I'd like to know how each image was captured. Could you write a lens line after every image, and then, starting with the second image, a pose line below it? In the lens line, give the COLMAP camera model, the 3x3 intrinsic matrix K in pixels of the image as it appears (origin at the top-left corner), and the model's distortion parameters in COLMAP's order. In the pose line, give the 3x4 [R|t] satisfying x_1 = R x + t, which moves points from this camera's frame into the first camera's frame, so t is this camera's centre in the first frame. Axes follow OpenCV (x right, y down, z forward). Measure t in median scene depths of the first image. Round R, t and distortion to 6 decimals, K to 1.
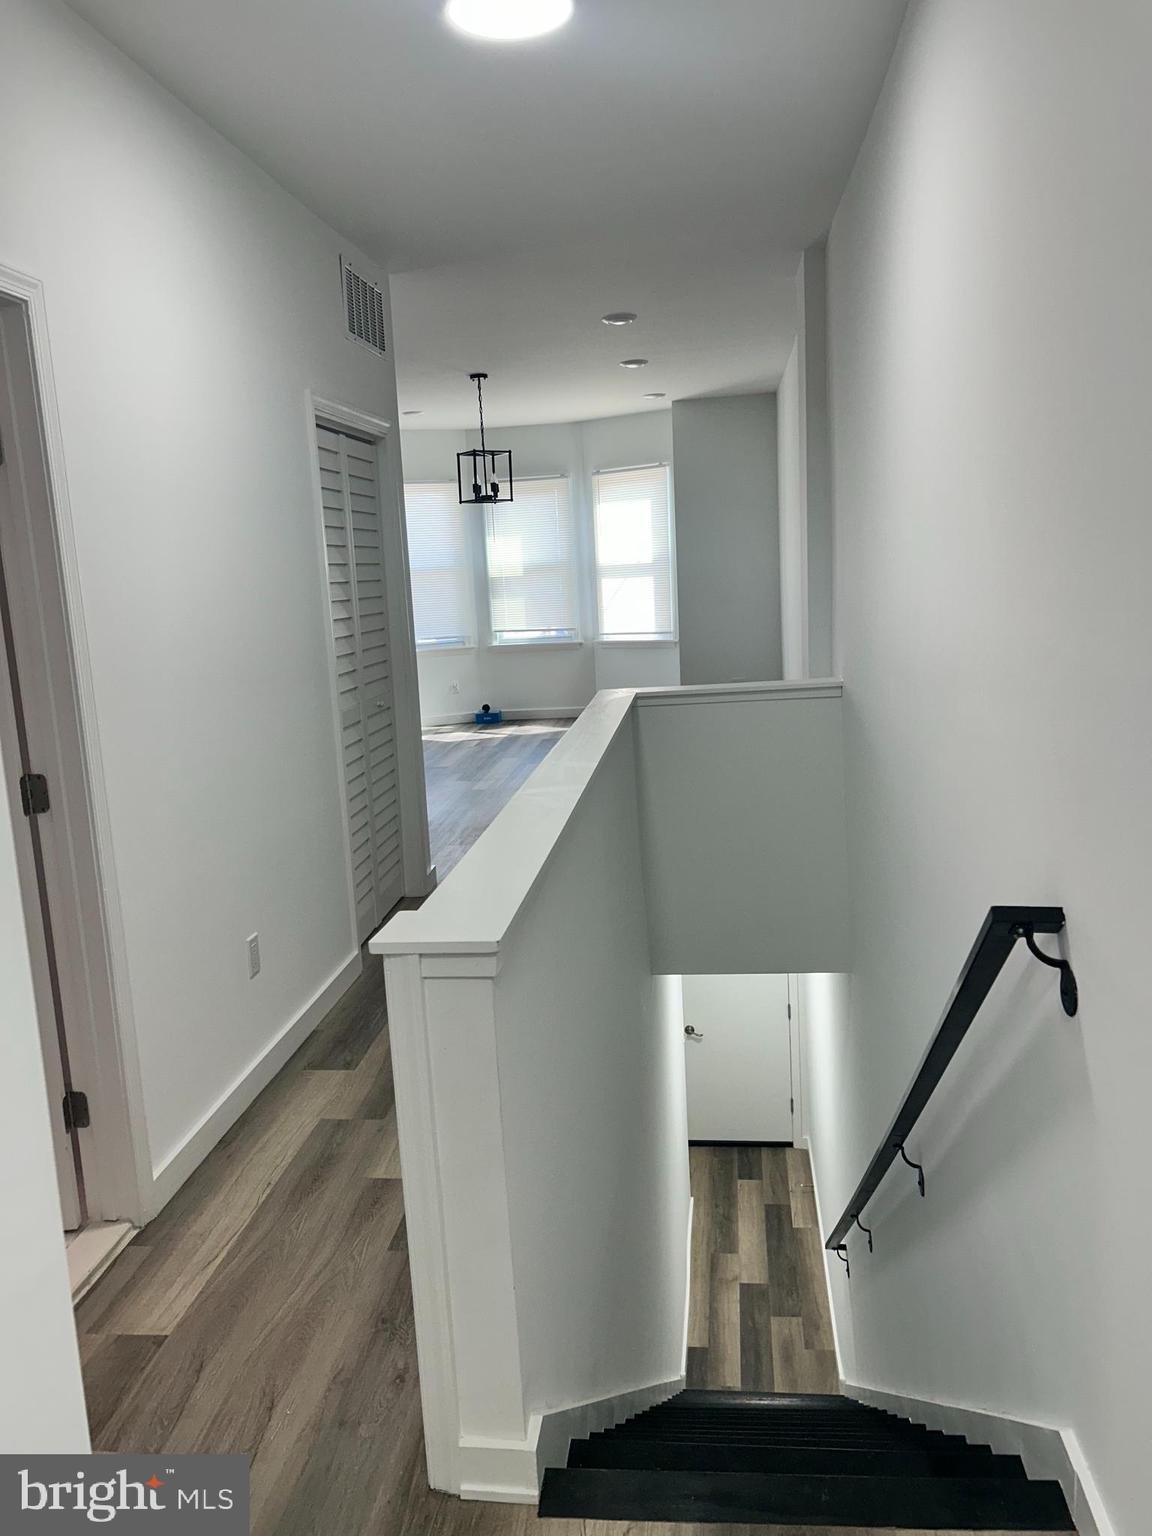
lens RADIAL K [[1162.3, 0, 571.7], [0, 1162.3, 770.3], [0, 0, 1]] dist [0.086444, -0.076413]
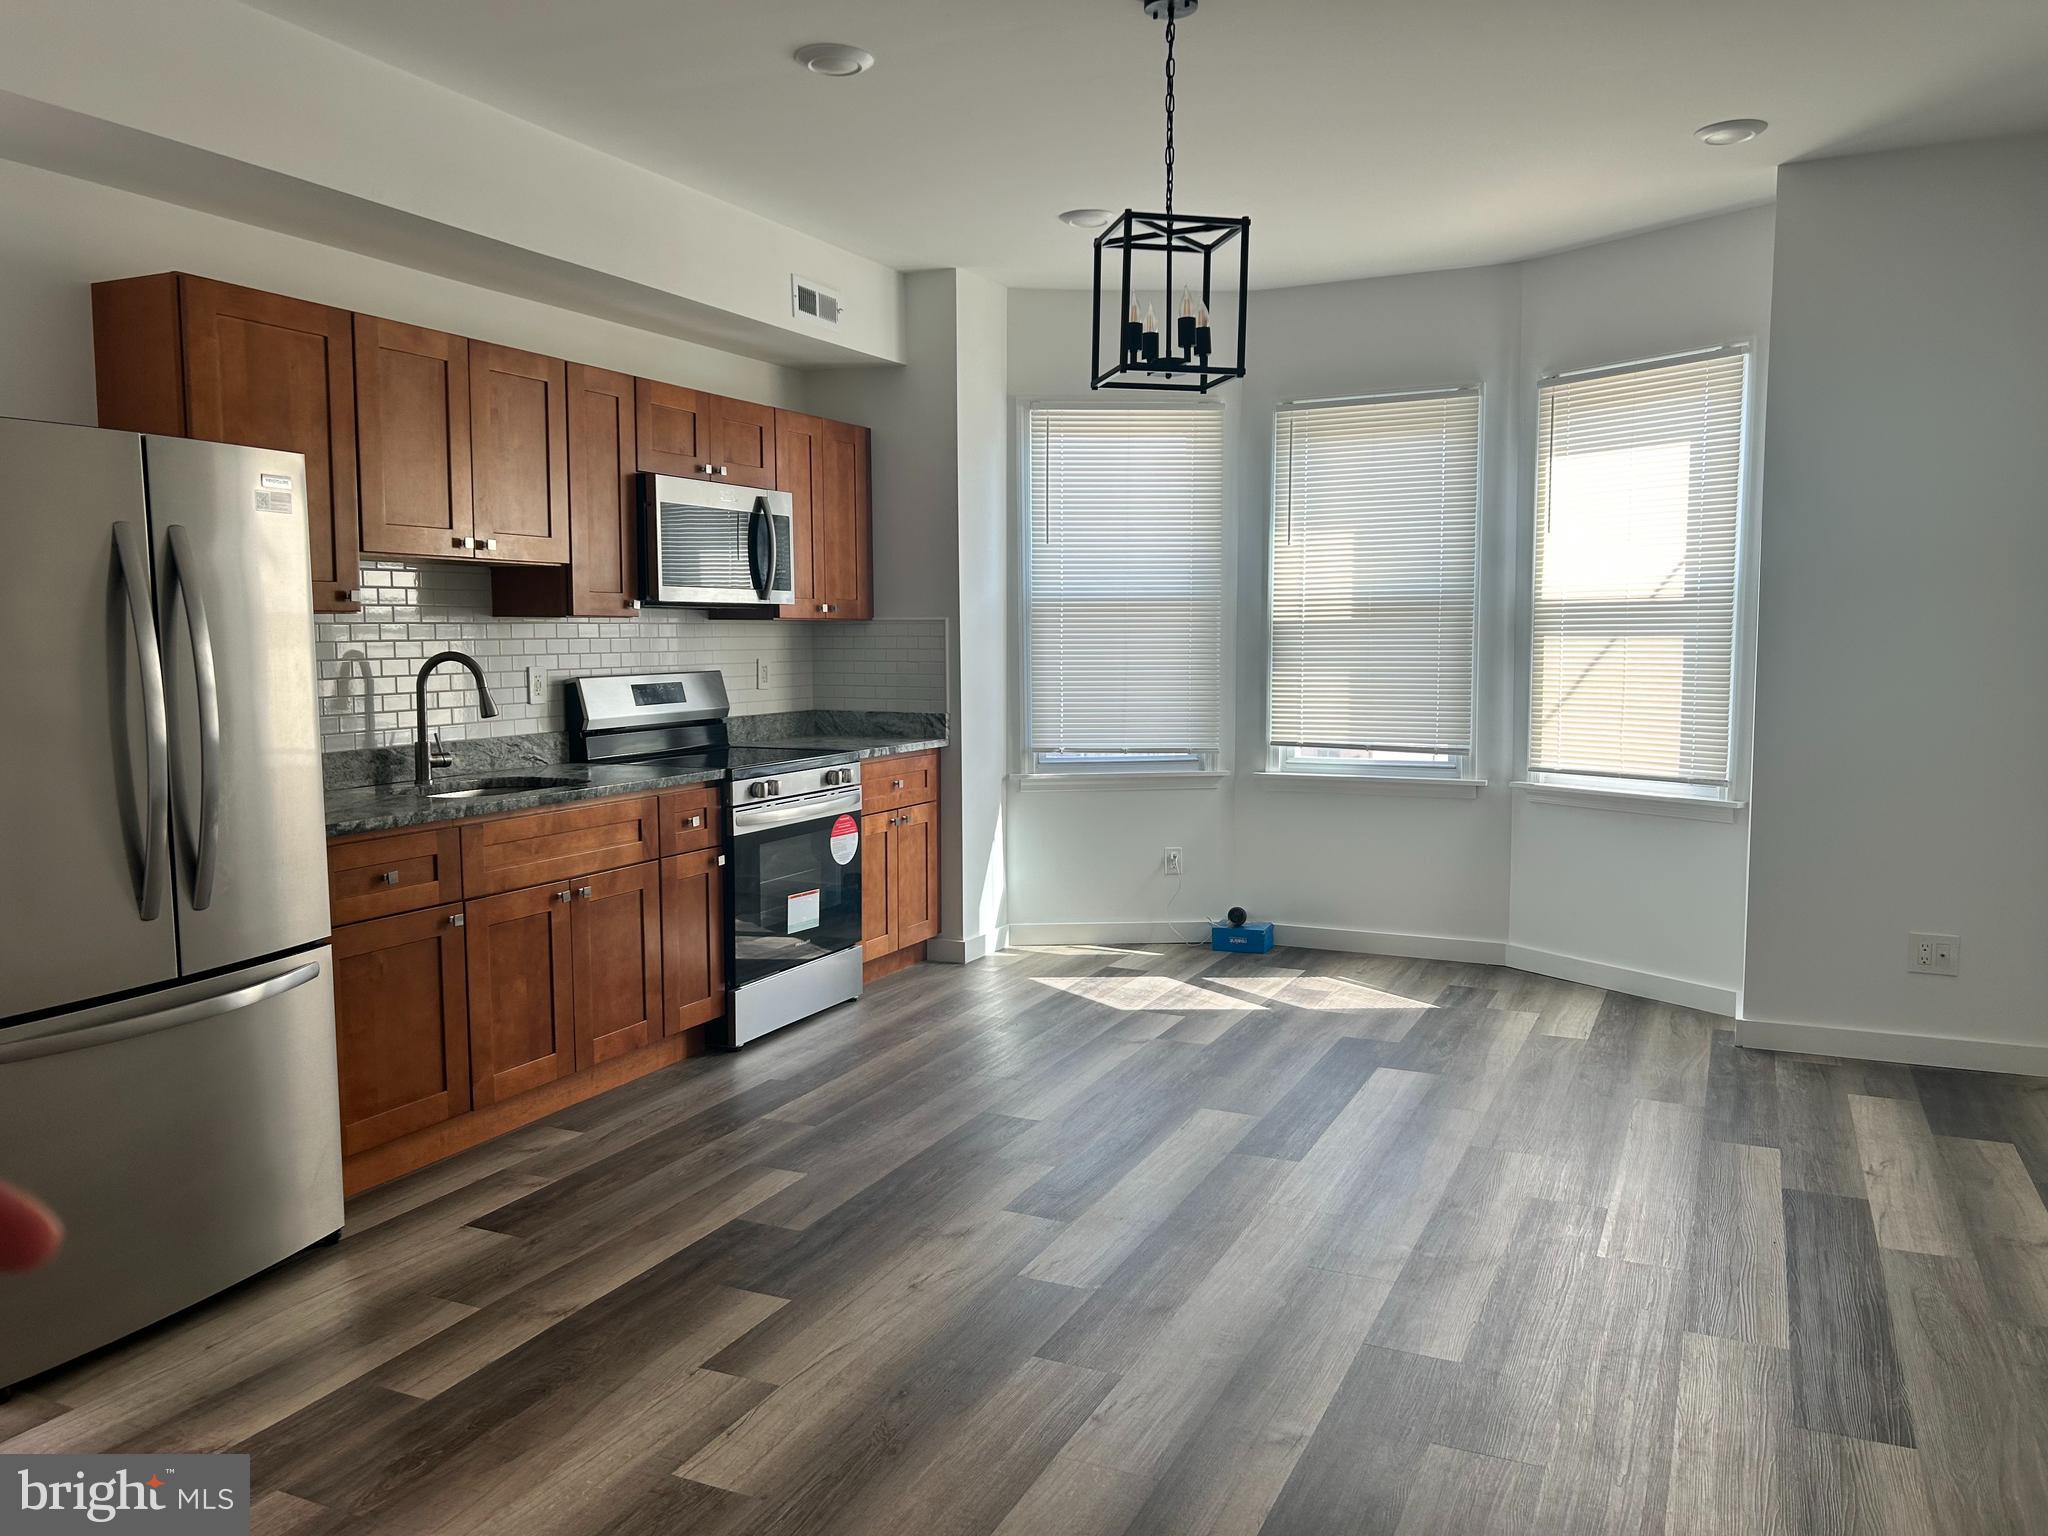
lens RADIAL K [[1549.7, 0, 1015.8], [0, 1549.7, 759.3], [0, 0, 1]] dist [0.086444, -0.076413]
pose [[0.948336, 0.073985, -0.308520, 0.022997], [-0.099119, 0.992845, -0.066583, -0.066612], [0.301386, 0.093723, 0.948885, 0.429653]]
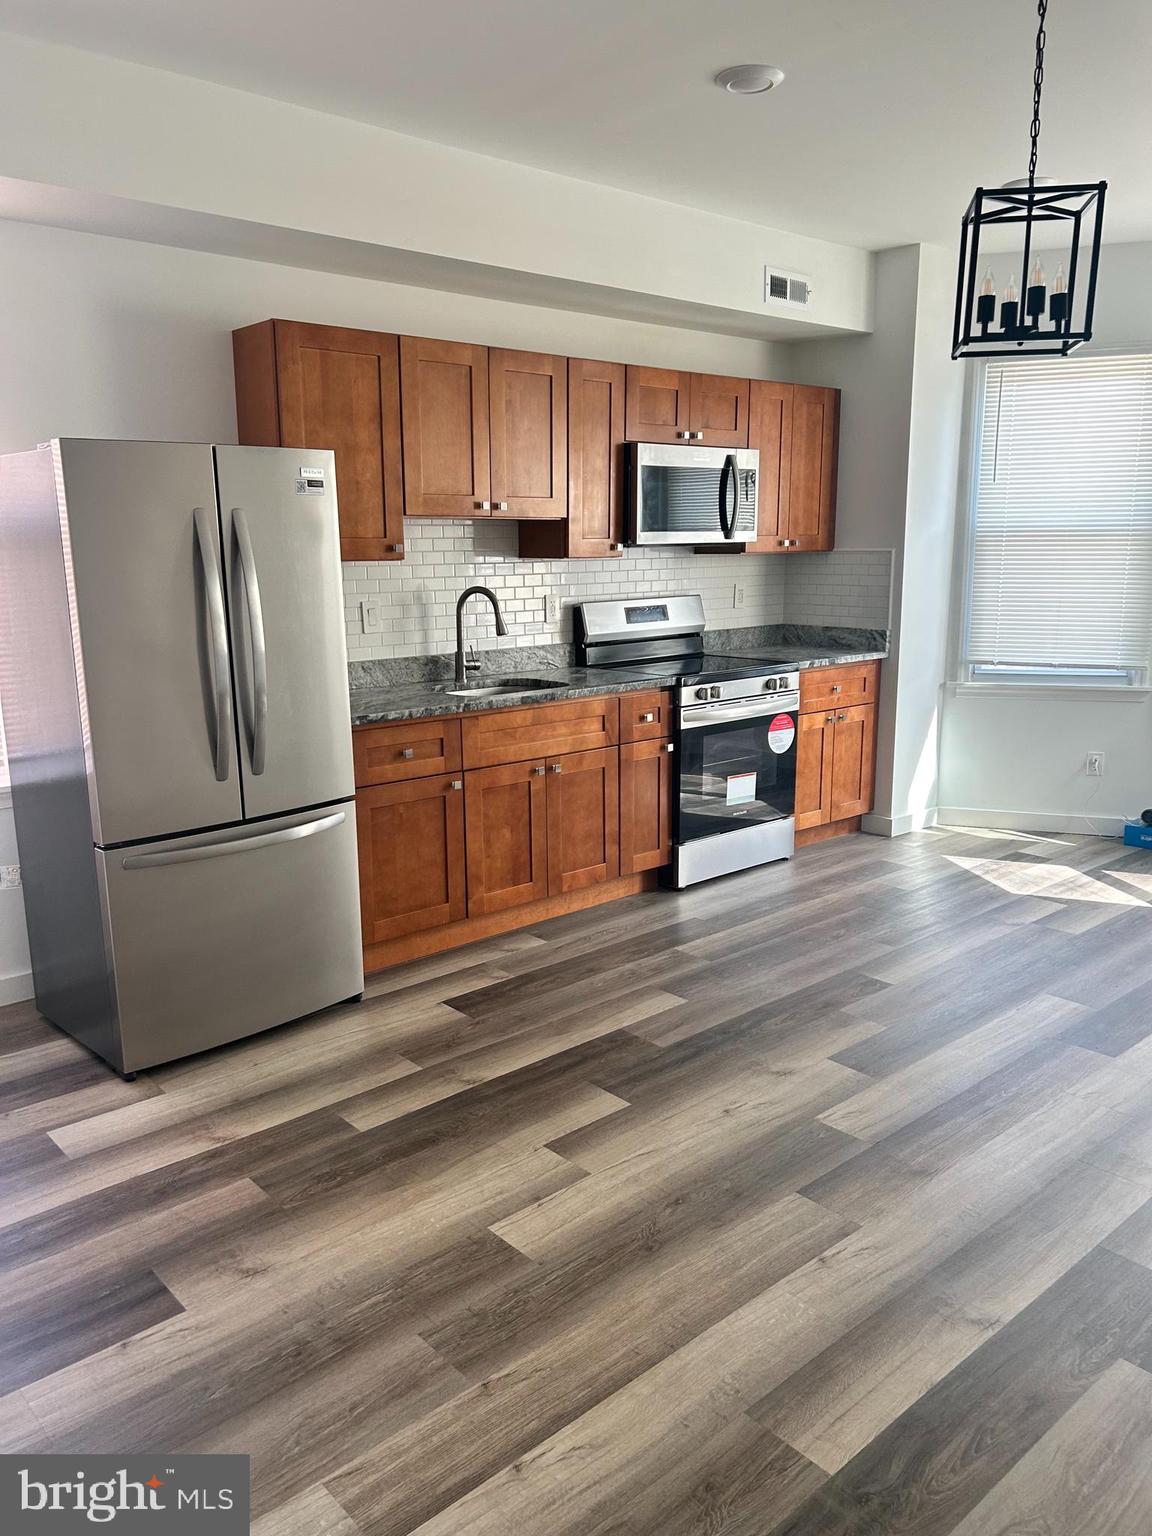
lens RADIAL K [[1162.3, 0, 570.9], [0, 1162.3, 767.5], [0, 0, 1]] dist [0.086444, -0.076413]
pose [[0.750342, 0.173982, -0.637743, 0.057689], [-0.147006, 0.984503, 0.095620, -0.087970], [0.644496, 0.022005, 0.764291, 0.474902]]
